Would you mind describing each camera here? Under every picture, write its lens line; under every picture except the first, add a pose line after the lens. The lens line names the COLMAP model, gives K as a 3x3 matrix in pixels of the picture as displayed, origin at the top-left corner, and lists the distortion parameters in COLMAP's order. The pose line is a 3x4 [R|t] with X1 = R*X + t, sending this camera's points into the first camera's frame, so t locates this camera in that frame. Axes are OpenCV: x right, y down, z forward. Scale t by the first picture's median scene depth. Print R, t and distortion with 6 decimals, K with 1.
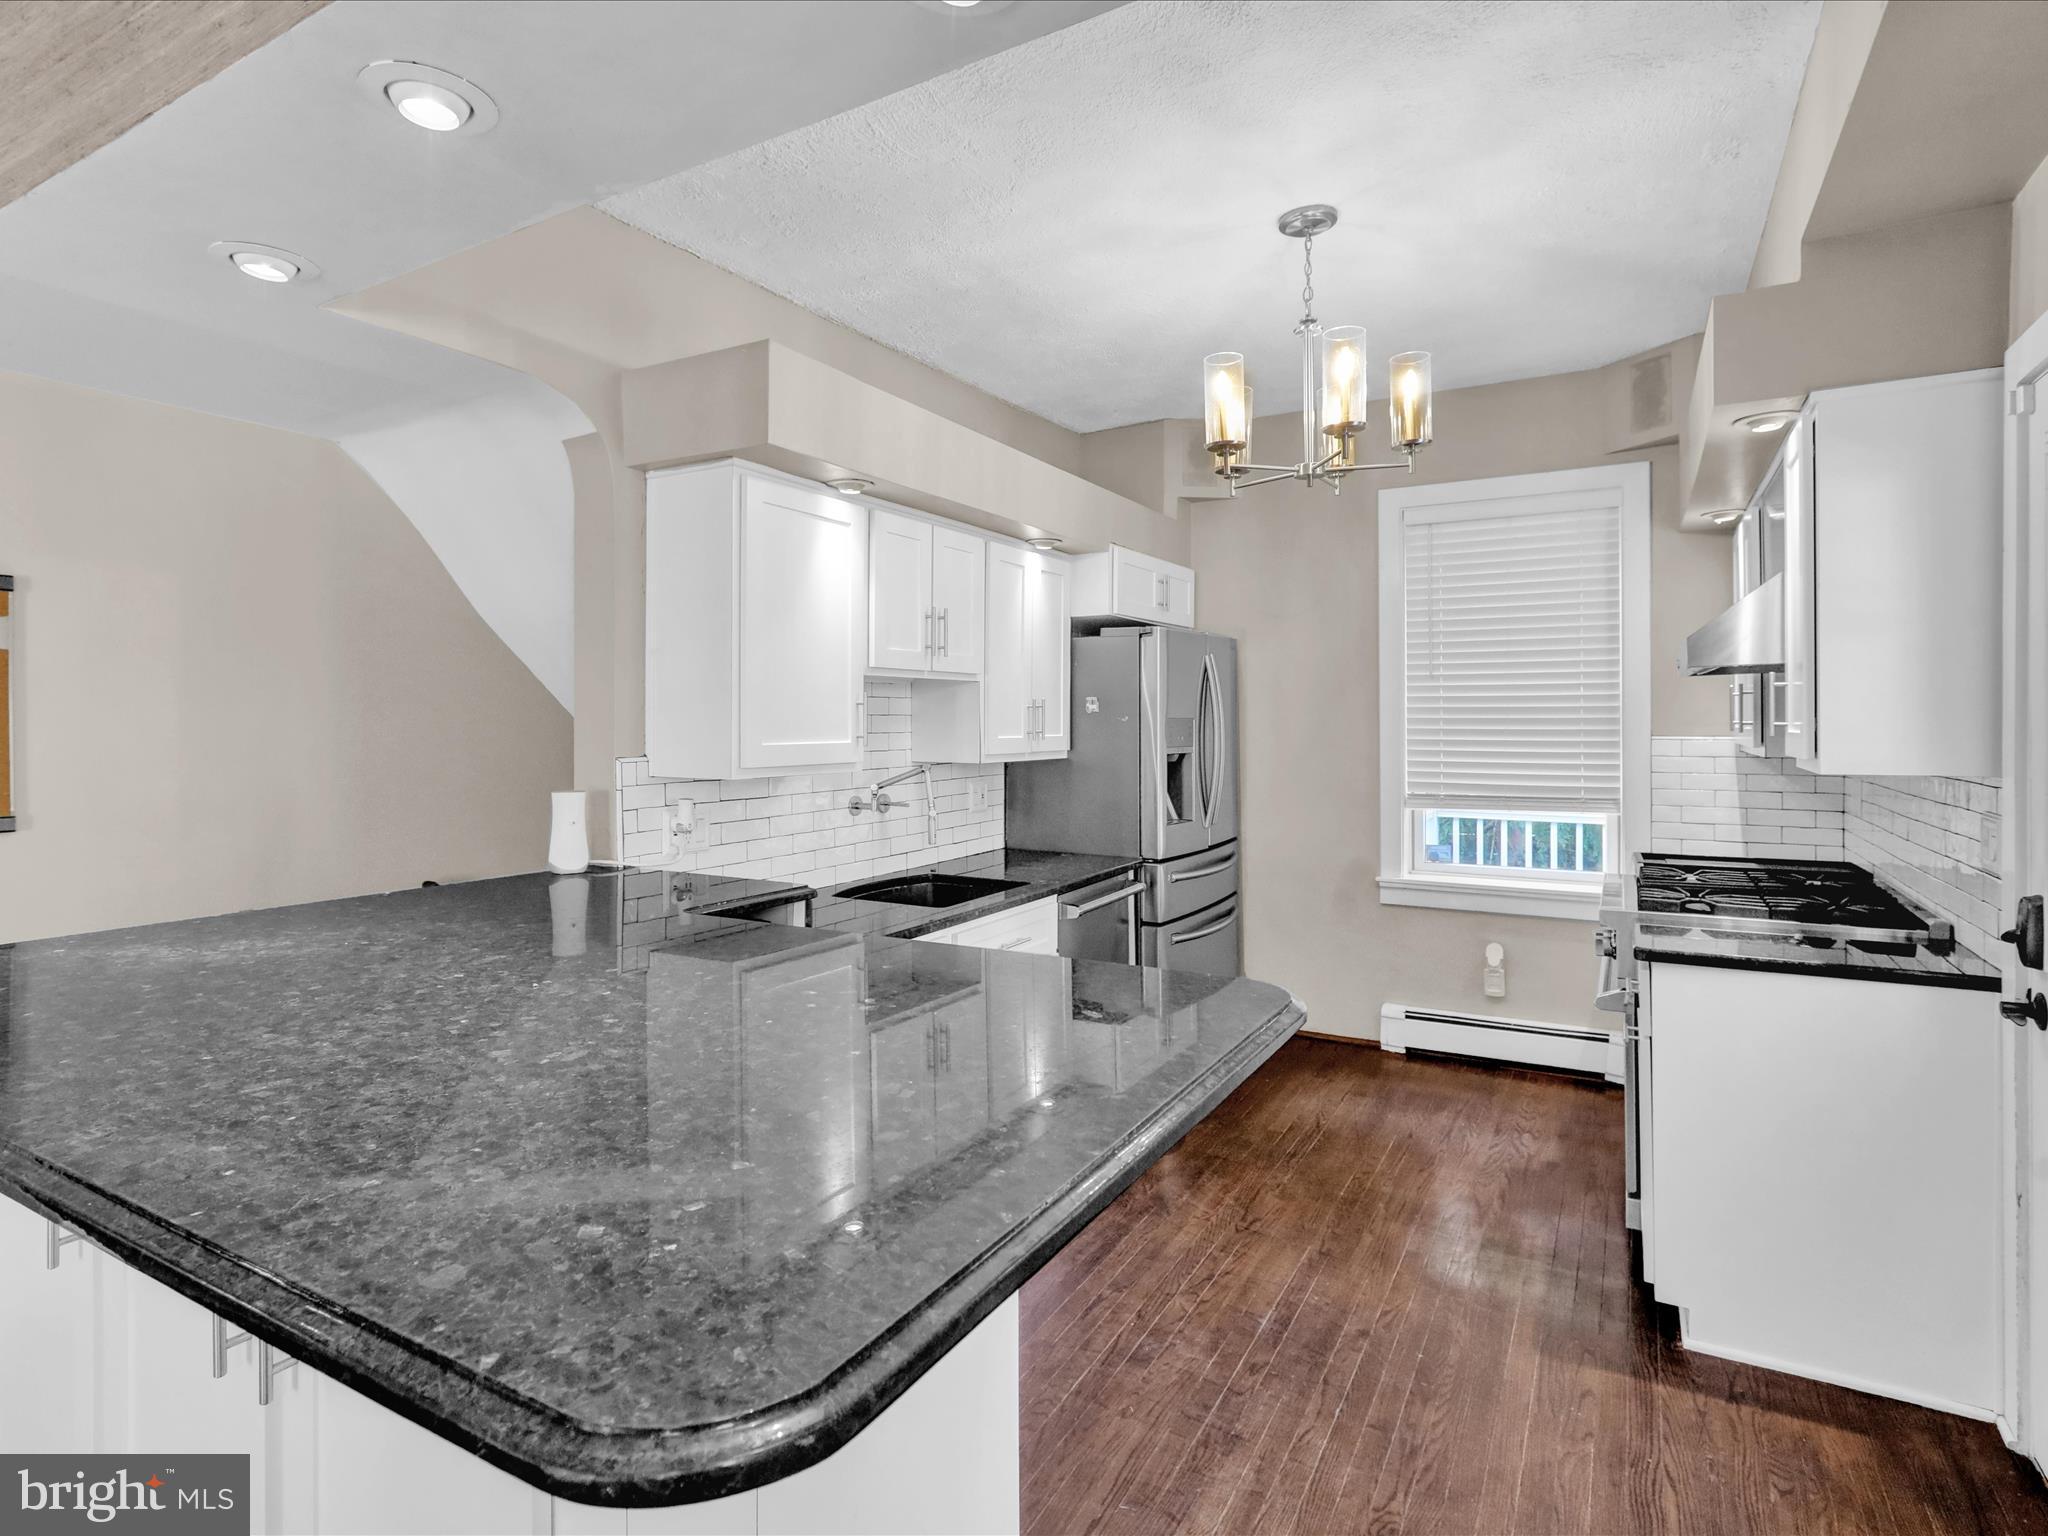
lens RADIAL K [[1070.0, 0, 1000.8], [0, 1070.0, 714.2], [0, 0, 1]] dist [-0.012762, 0.006465]
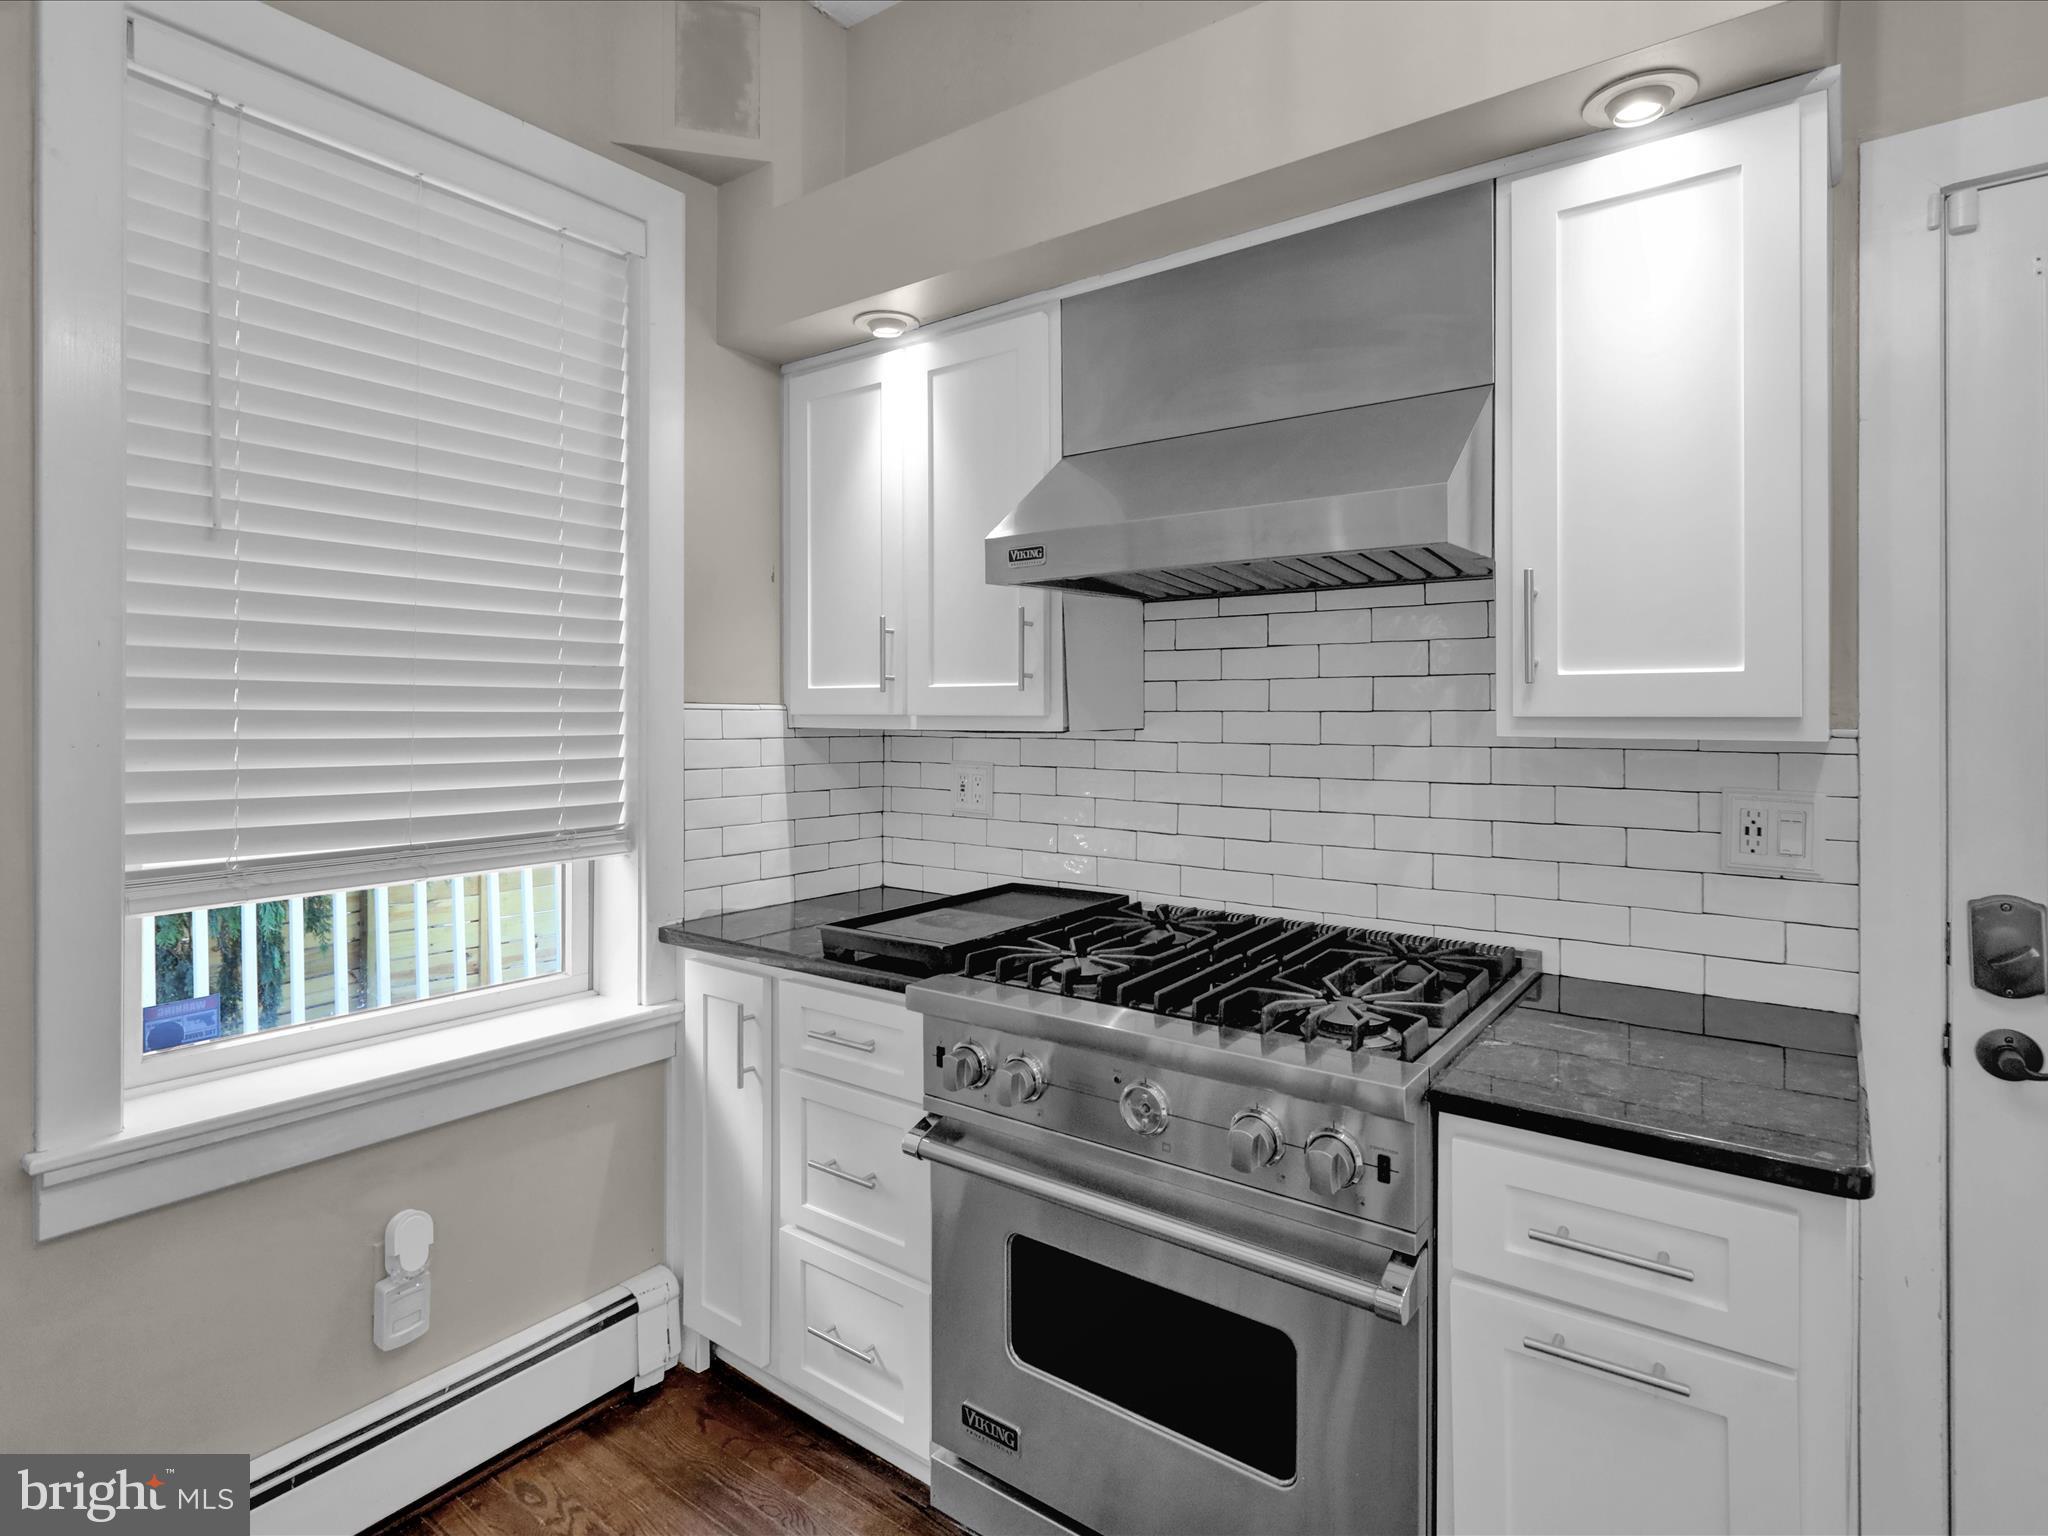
lens RADIAL K [[1070.0, 0, 1031.8], [0, 1070.0, 715.9], [0, 0, 1]] dist [-0.012762, 0.006465]
pose [[0.104156, 0.002918, 0.994557, 0.086076], [-0.010072, 0.999948, -0.001879, 0.025481], [-0.994510, -0.009822, 0.104180, 0.742000]]
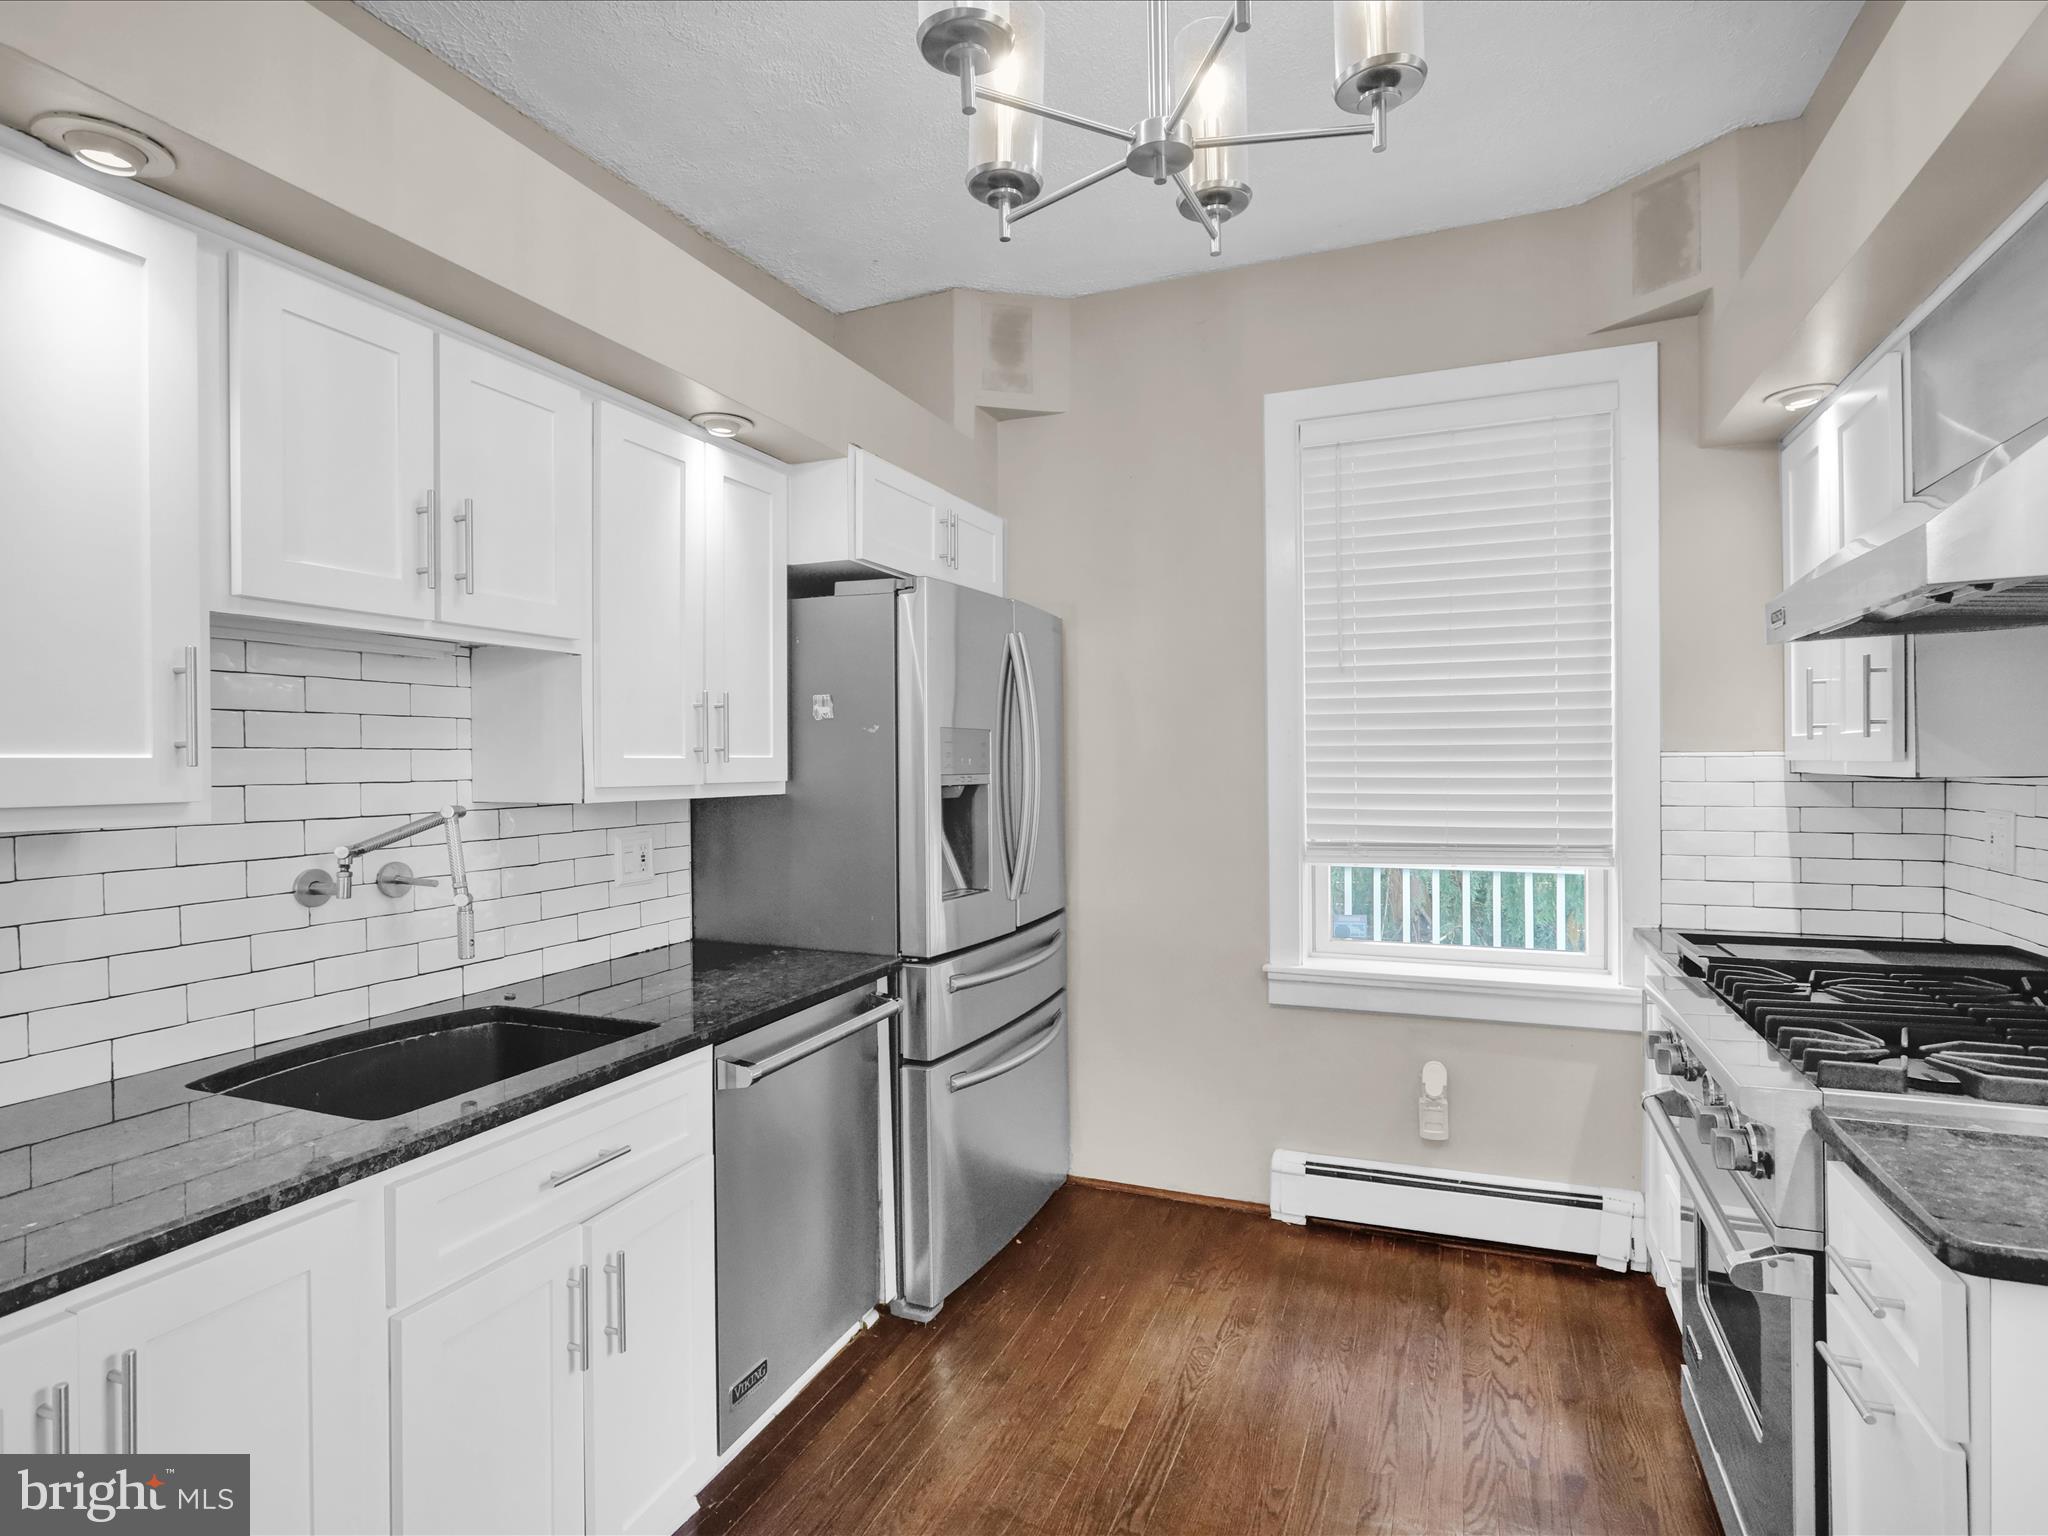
lens RADIAL K [[1070.0, 0, 1027.5], [0, 1070.0, 765.9], [0, 0, 1]] dist [-0.012762, 0.006465]
pose [[0.988982, -0.006330, 0.147900, 0.112740], [0.004982, 0.999943, 0.009483, 0.020315], [-0.147951, -0.008642, 0.988957, 0.382088]]
